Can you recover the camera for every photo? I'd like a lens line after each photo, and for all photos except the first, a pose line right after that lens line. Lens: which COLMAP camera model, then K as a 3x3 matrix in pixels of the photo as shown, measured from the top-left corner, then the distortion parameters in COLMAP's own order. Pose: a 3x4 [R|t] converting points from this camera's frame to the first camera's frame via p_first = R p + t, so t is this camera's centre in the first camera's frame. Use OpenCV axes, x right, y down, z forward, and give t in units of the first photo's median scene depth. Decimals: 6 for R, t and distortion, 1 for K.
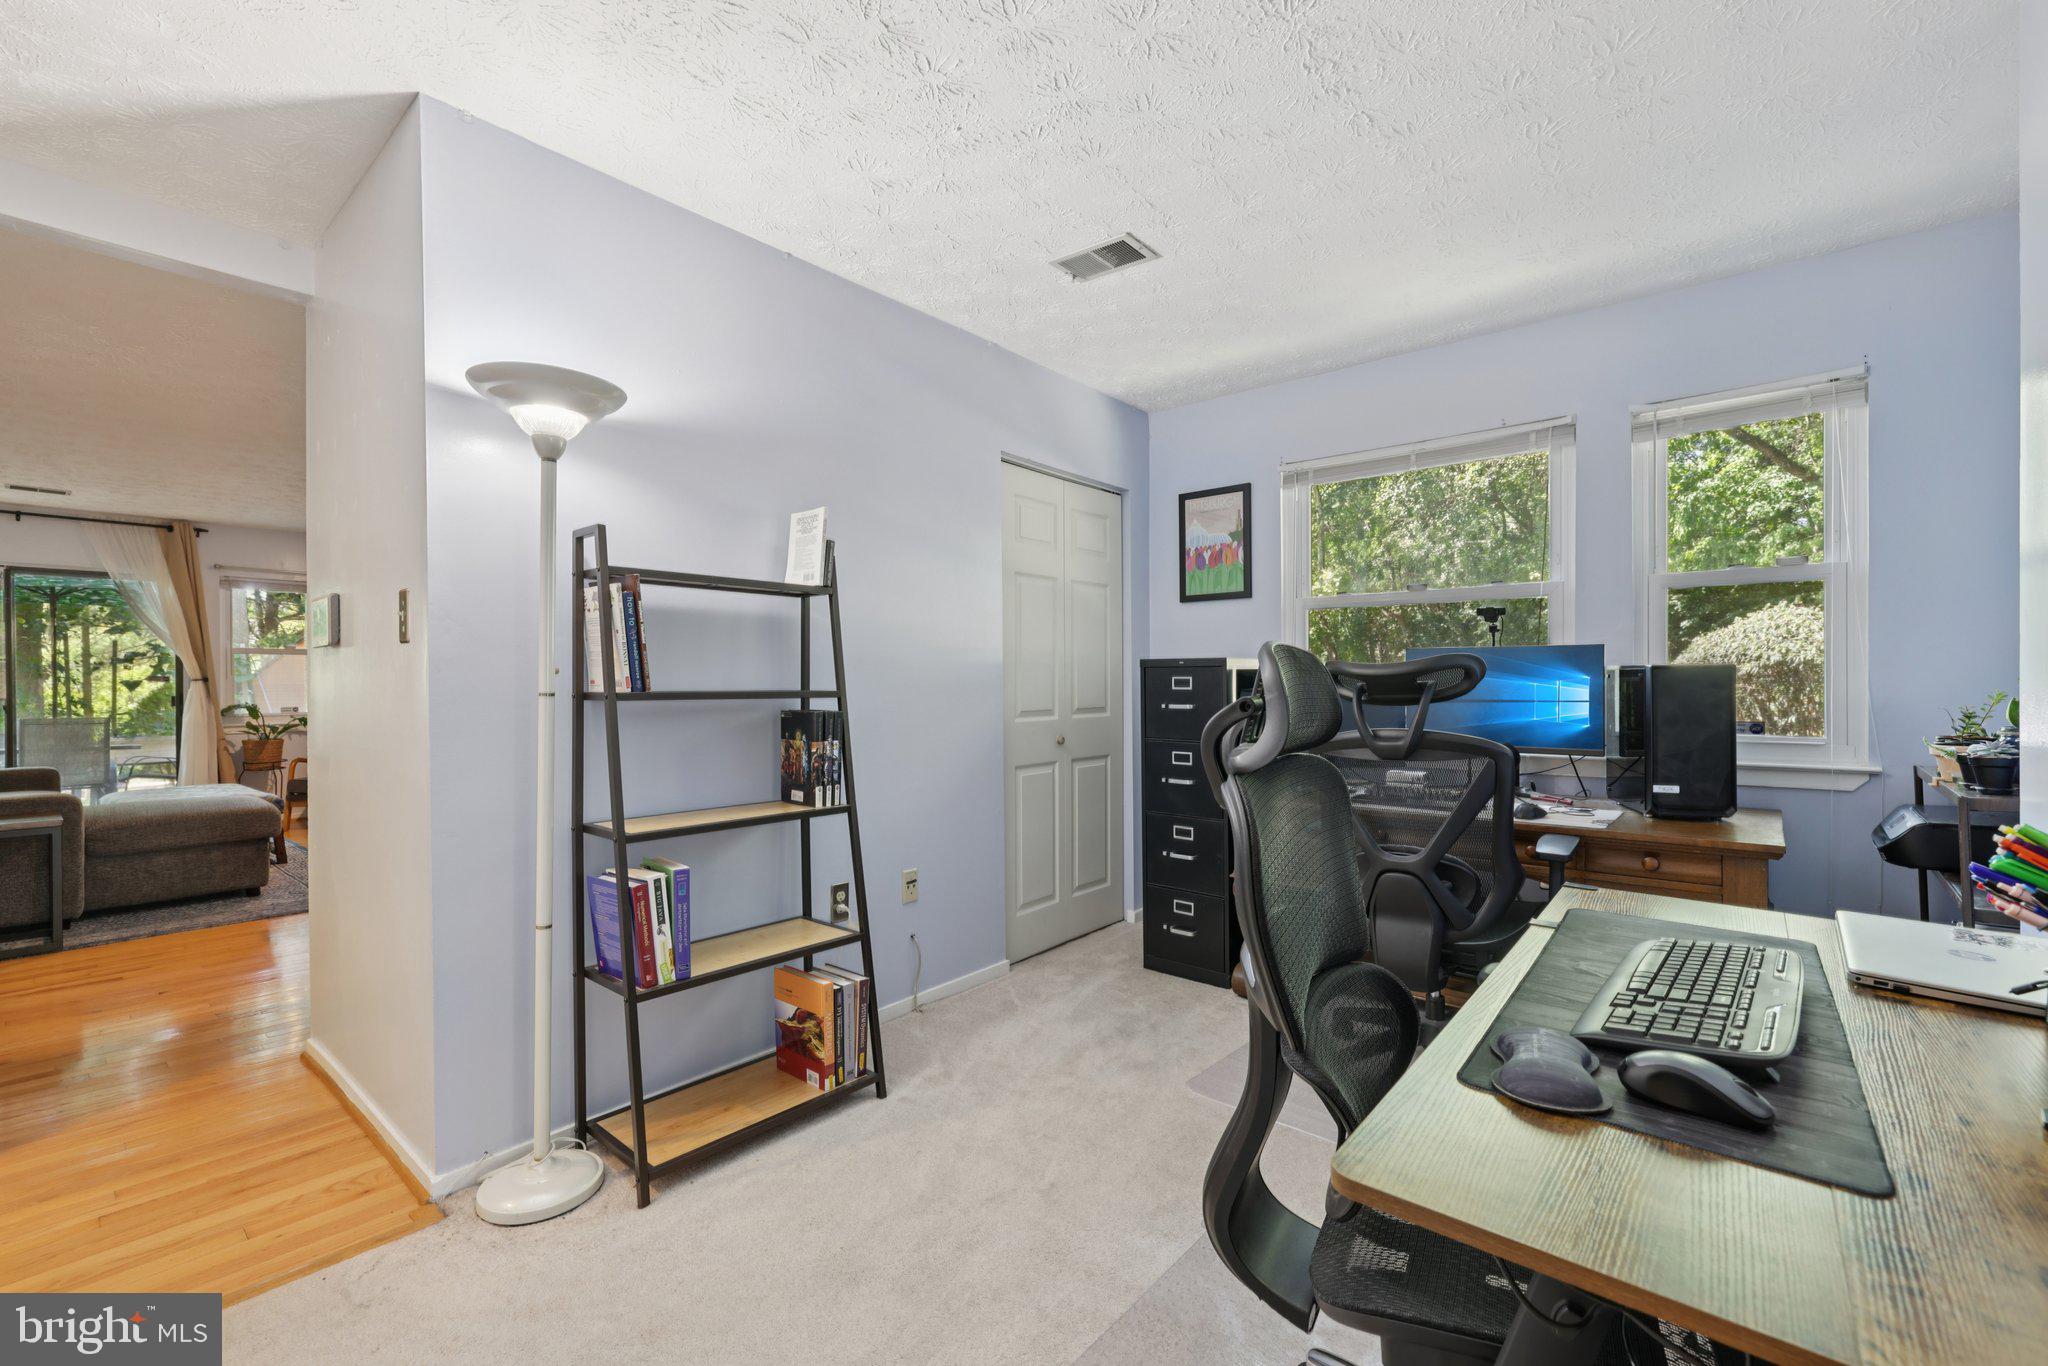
lens RADIAL K [[873.7, 0, 1018.1], [0, 873.7, 691.7], [0, 0, 1]] dist [-0.001256, -0.000107]
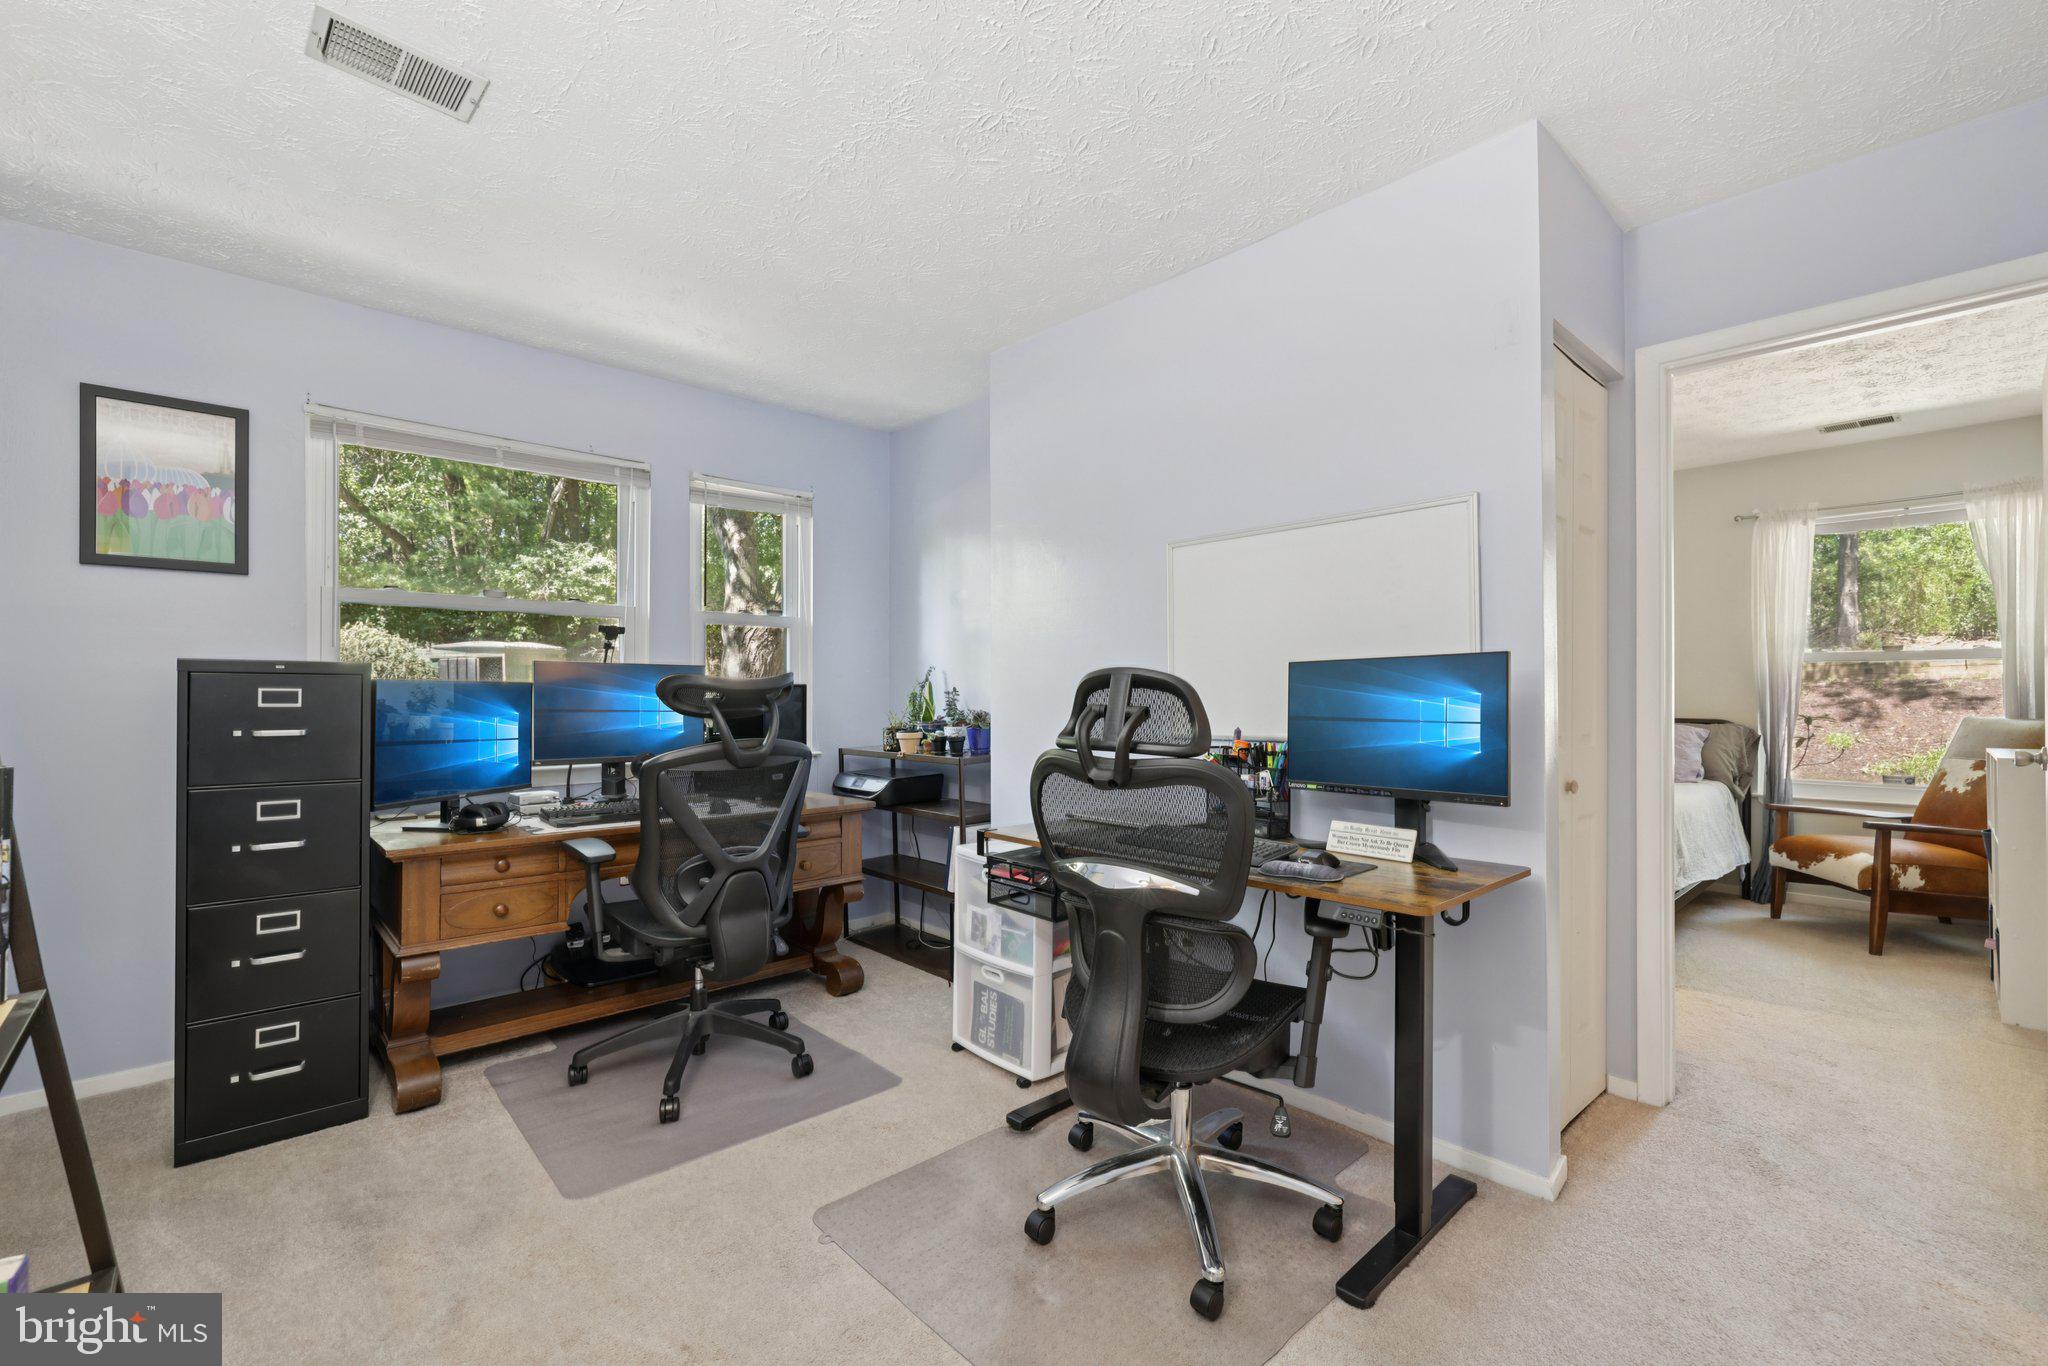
lens RADIAL K [[873.7, 0, 1018.1], [0, 873.7, 691.7], [0, 0, 1]] dist [-0.001256, -0.000107]
pose [[0.107086, 0.006365, 0.994229, -0.402770], [0.011779, 0.999901, -0.007670, -0.002395], [-0.994180, 0.012532, 0.107000, 0.355890]]
